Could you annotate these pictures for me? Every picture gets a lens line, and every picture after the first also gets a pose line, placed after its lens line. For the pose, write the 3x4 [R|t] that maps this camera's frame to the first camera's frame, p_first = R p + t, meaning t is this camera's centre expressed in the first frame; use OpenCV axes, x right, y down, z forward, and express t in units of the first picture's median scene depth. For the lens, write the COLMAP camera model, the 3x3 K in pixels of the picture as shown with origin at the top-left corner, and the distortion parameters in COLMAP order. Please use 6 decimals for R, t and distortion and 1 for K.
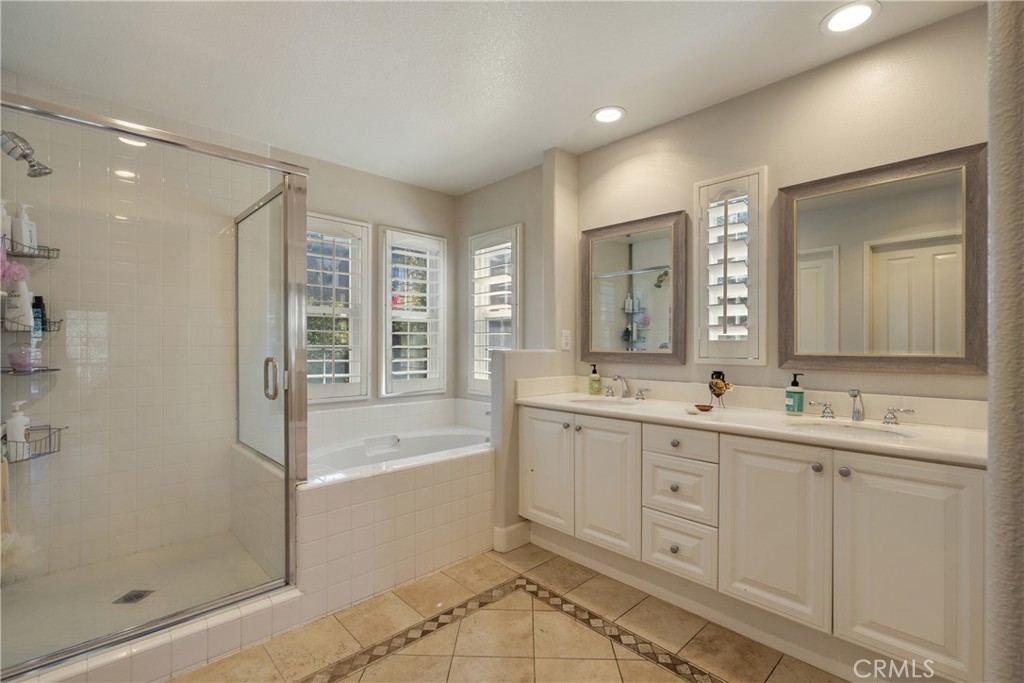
lens RADIAL K [[461.4, 0, 512.0], [0, 461.4, 341.5], [0, 0, 1]] dist [0.000044, -0.000069]
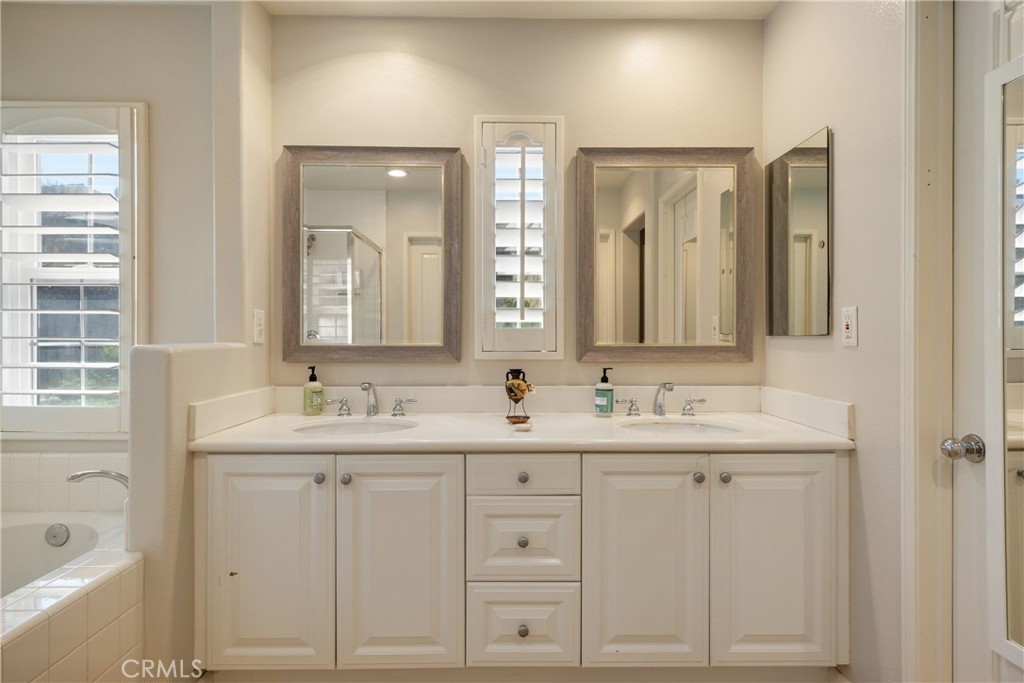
lens RADIAL K [[544.0, 0, 512.2], [0, 544.0, 335.6], [0, 0, 1]] dist [0.002574, 0.000840]
pose [[0.682302, -0.003616, 0.731061, -0.187555], [-0.004190, 0.999952, 0.008857, 0.001142], [-0.731058, -0.009106, 0.682254, 0.341101]]
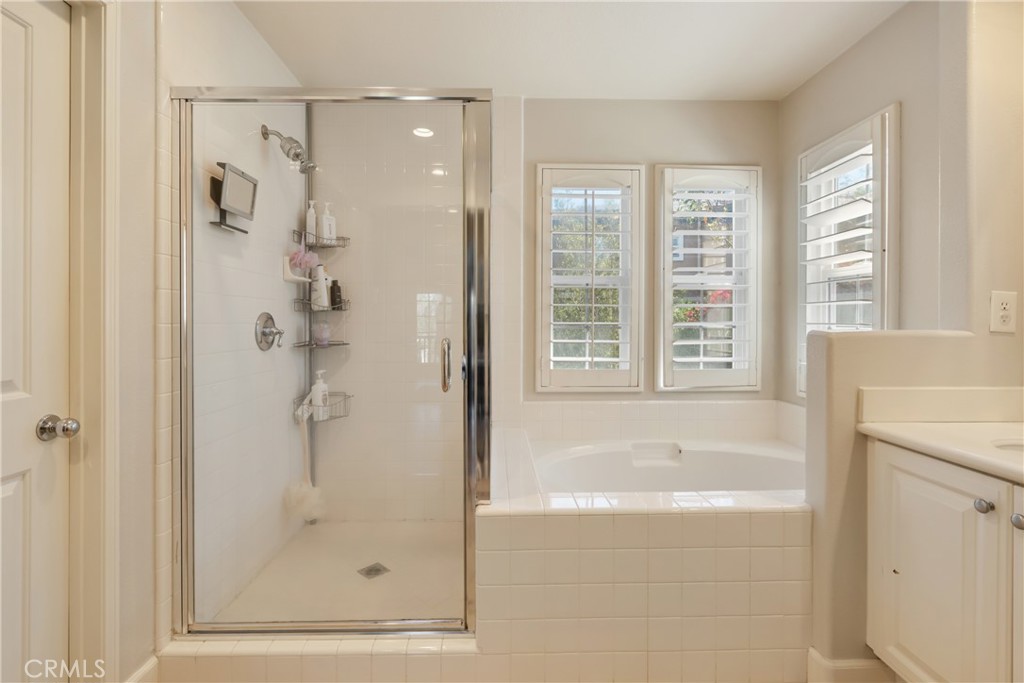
lens RADIAL K [[475.4, 0, 509.0], [0, 475.4, 321.0], [0, 0, 1]] dist [-0.001898, -0.000230]
pose [[0.739903, -0.001418, -0.672712, 0.078680], [0.006734, 0.999963, 0.005299, 0.000564], [0.672679, -0.008450, 0.739886, 0.329934]]
